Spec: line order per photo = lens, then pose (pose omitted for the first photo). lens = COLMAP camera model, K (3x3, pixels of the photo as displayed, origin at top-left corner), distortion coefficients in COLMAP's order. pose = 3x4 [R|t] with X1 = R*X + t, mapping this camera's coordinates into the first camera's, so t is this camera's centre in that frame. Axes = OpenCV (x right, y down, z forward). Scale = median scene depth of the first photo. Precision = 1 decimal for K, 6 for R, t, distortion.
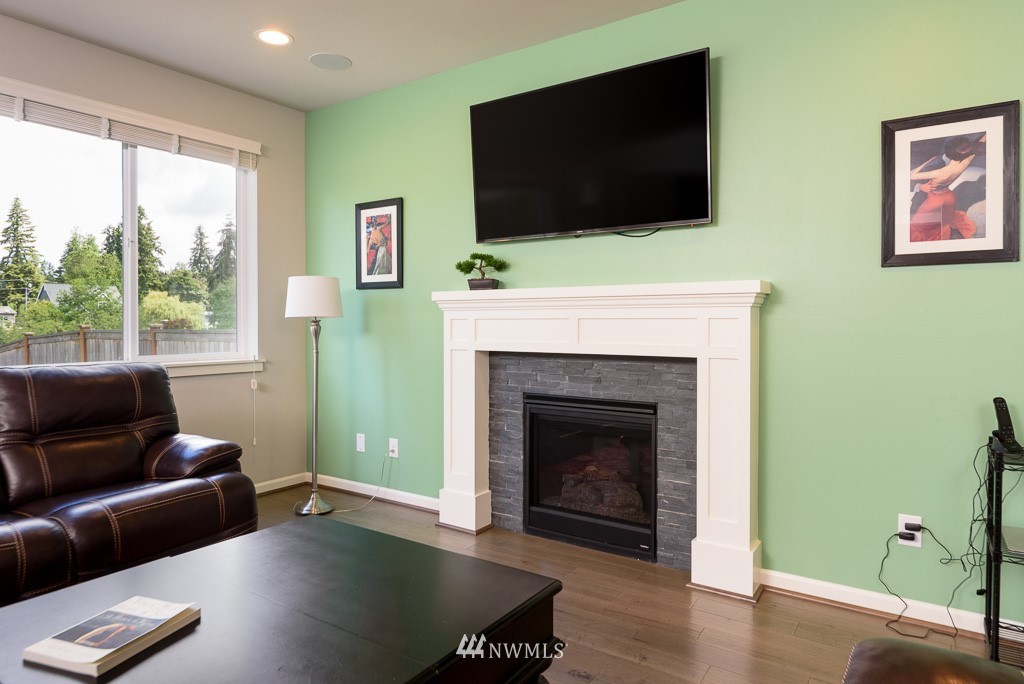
lens RADIAL K [[619.1, 0, 510.2], [0, 619.1, 330.8], [0, 0, 1]] dist [-0.013942, -0.006011]
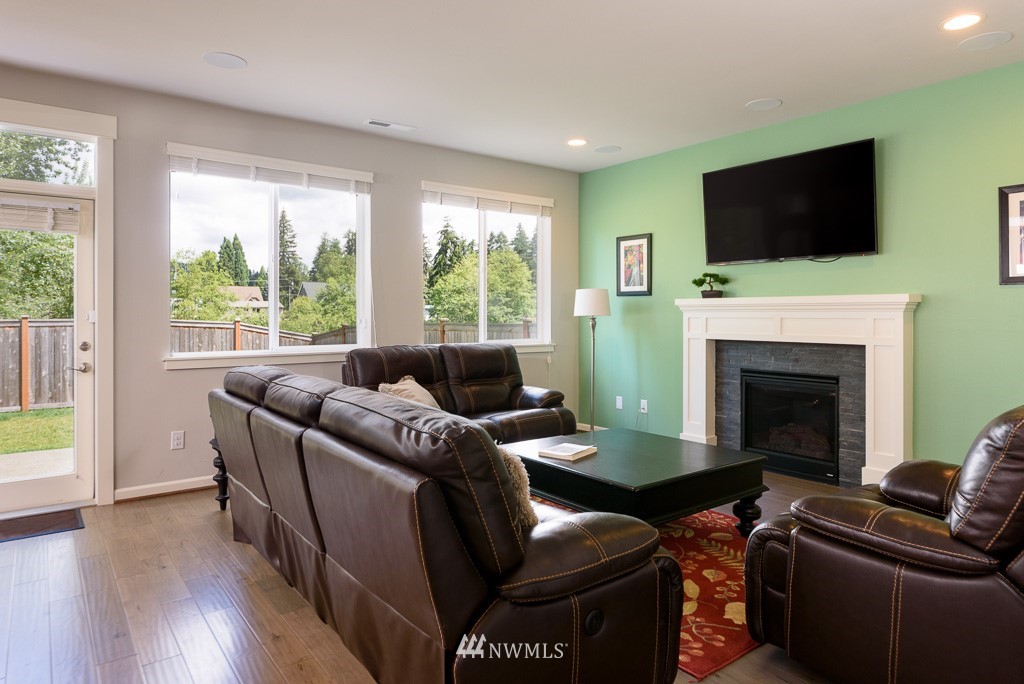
lens RADIAL K [[619.1, 0, 509.5], [0, 619.1, 315.1], [0, 0, 1]] dist [-0.013942, -0.006011]
pose [[0.948456, 0.001809, -0.316903, -0.033484], [-0.006185, 0.999899, -0.012802, -0.003534], [0.316848, 0.014102, 0.948371, -0.531161]]
